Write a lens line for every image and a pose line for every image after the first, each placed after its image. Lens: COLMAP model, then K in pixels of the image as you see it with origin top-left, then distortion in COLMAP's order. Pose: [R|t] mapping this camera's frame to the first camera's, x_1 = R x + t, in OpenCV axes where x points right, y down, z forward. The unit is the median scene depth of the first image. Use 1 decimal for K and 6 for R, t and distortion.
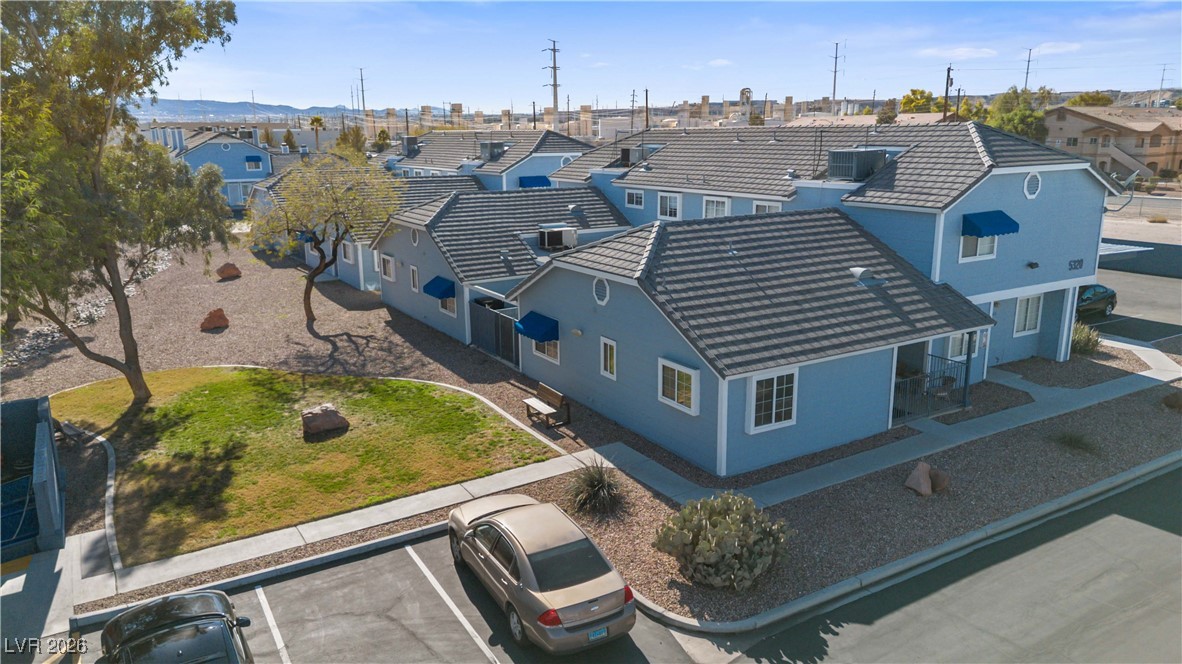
lens RADIAL K [[834.3, 0, 586.3], [0, 834.3, 332.8], [0, 0, 1]] dist [0.063085, -0.062778]
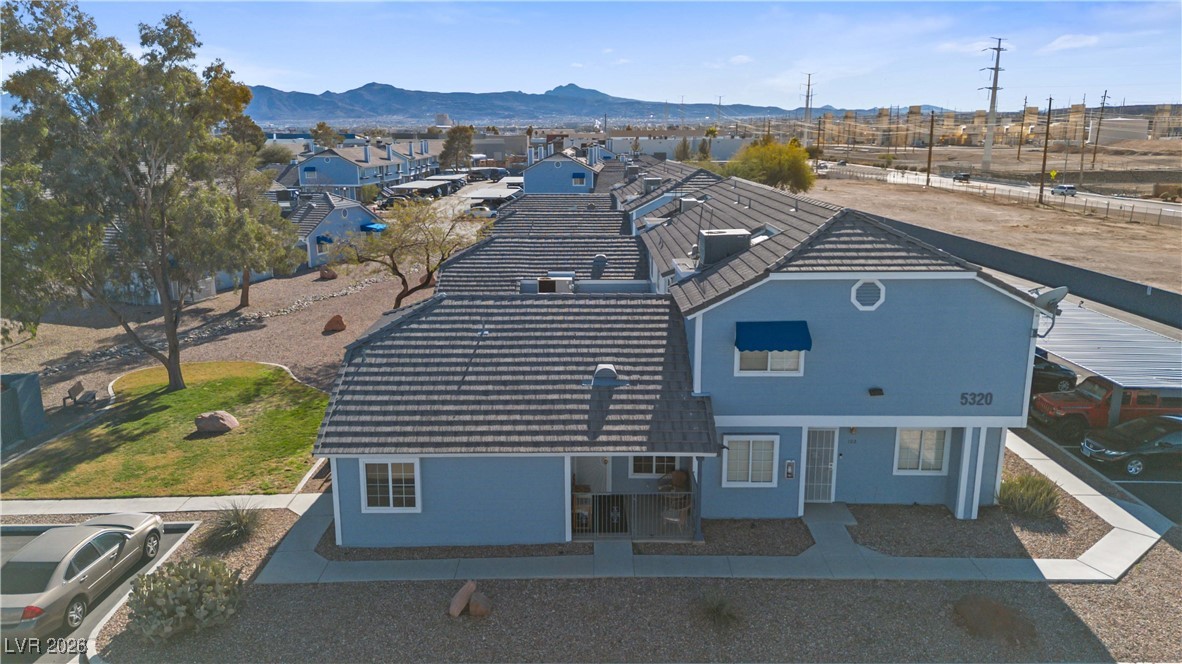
lens RADIAL K [[834.3, 0, 587.2], [0, 834.3, 323.2], [0, 0, 1]] dist [0.063085, -0.062778]
pose [[0.854193, 0.121965, -0.505449, 0.691640], [-0.127223, 0.991577, 0.024265, -0.128896], [0.504151, 0.043578, 0.862515, 0.164627]]
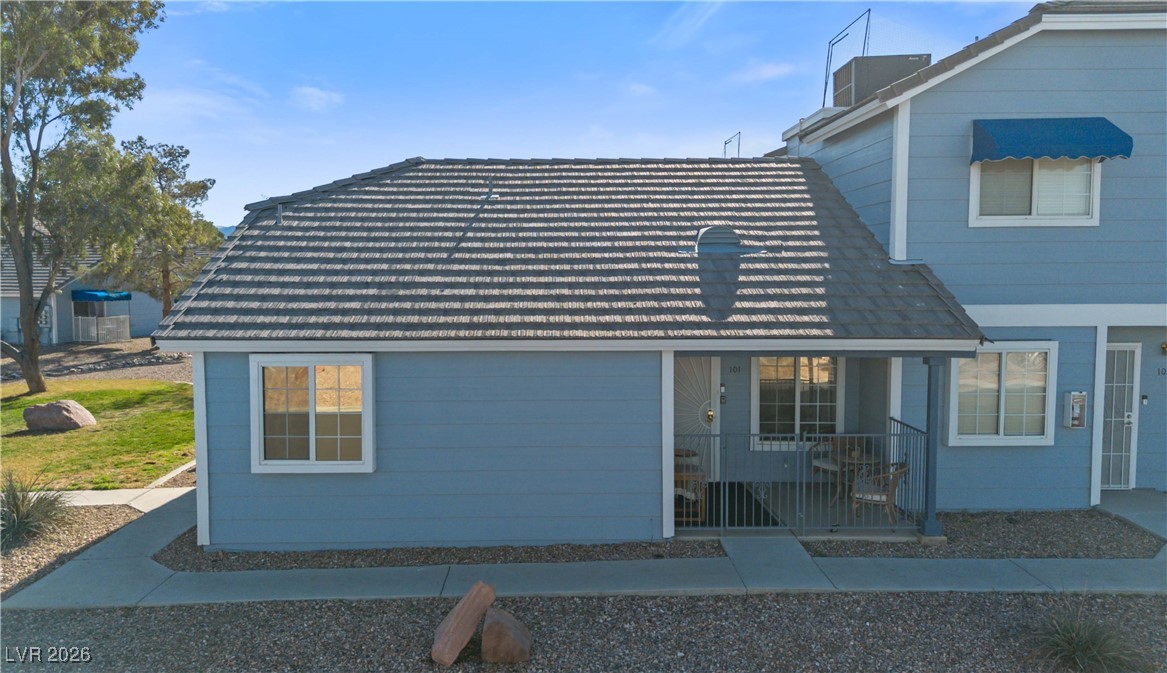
lens RADIAL K [[847.3, 0, 563.7], [0, 847.3, 331.5], [0, 0, 1]] dist [0.044415, -0.033311]
pose [[0.859205, 0.043565, -0.509773, 0.459271], [-0.126189, 0.983632, -0.128625, 0.058596], [0.495825, 0.174843, 0.850639, 0.466438]]
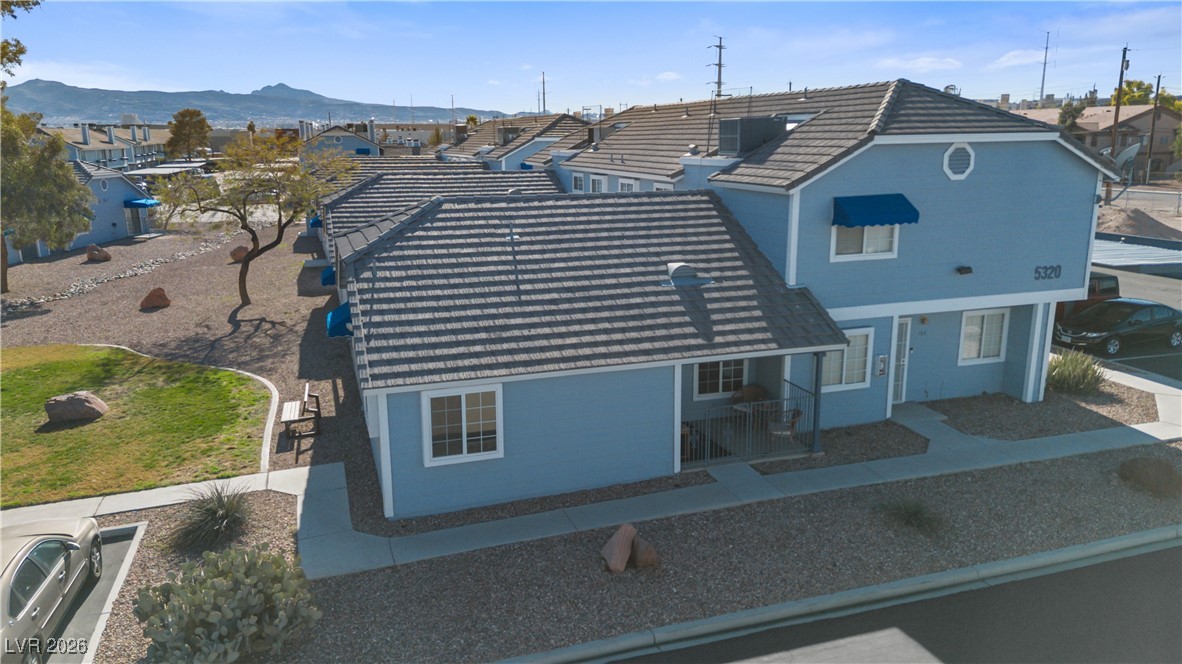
lens RADIAL K [[834.3, 0, 587.0], [0, 834.3, 327.4], [0, 0, 1]] dist [0.063085, -0.062778]
pose [[0.974179, 0.051563, -0.219811, 0.371213], [-0.053646, 0.998554, -0.003514, -0.008988], [0.219312, 0.015215, 0.975536, 0.204178]]
